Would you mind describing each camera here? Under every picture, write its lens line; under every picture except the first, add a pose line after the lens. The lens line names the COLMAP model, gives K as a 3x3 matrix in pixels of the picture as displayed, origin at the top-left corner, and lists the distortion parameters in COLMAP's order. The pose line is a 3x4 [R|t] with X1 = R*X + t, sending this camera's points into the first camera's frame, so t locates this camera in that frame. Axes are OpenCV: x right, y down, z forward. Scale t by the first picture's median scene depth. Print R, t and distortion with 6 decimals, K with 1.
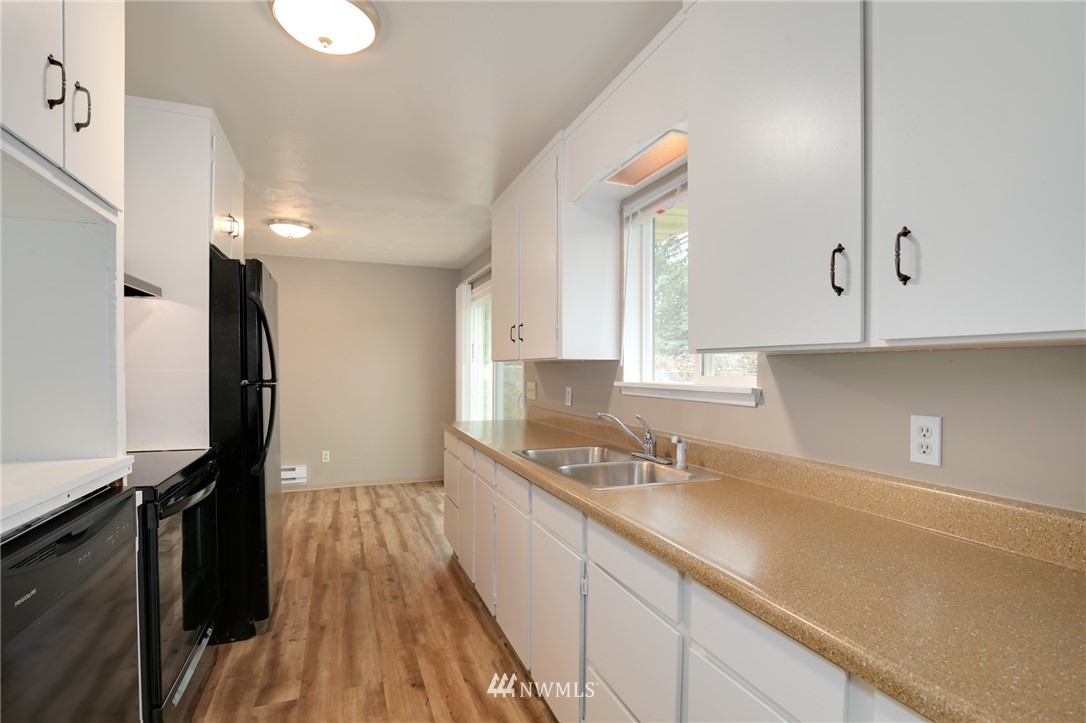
lens RADIAL K [[527.9, 0, 543.0], [0, 527.9, 361.5], [0, 0, 1]] dist [-0.031754, 0.000779]
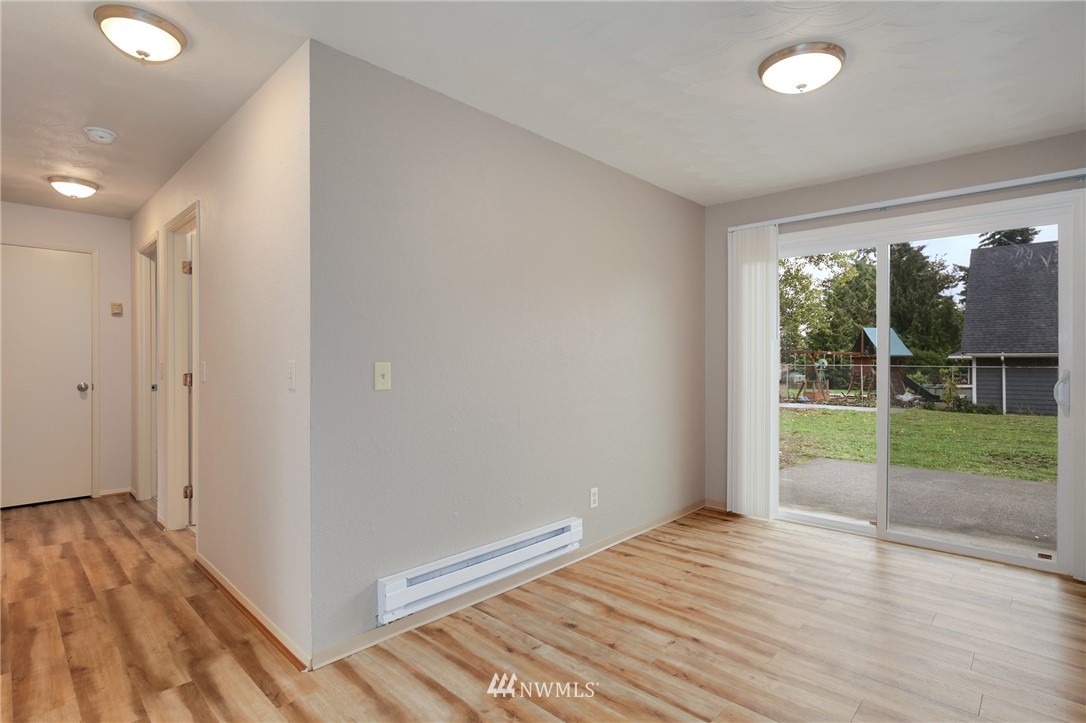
lens RADIAL K [[527.9, 0, 543.0], [0, 527.9, 361.5], [0, 0, 1]] dist [-0.031754, 0.000779]
pose [[0.901511, 0.002680, 0.432748, -1.970952], [-0.003978, 0.999990, 0.002095, 0.087396], [-0.432738, -0.003611, 0.901513, 1.400732]]
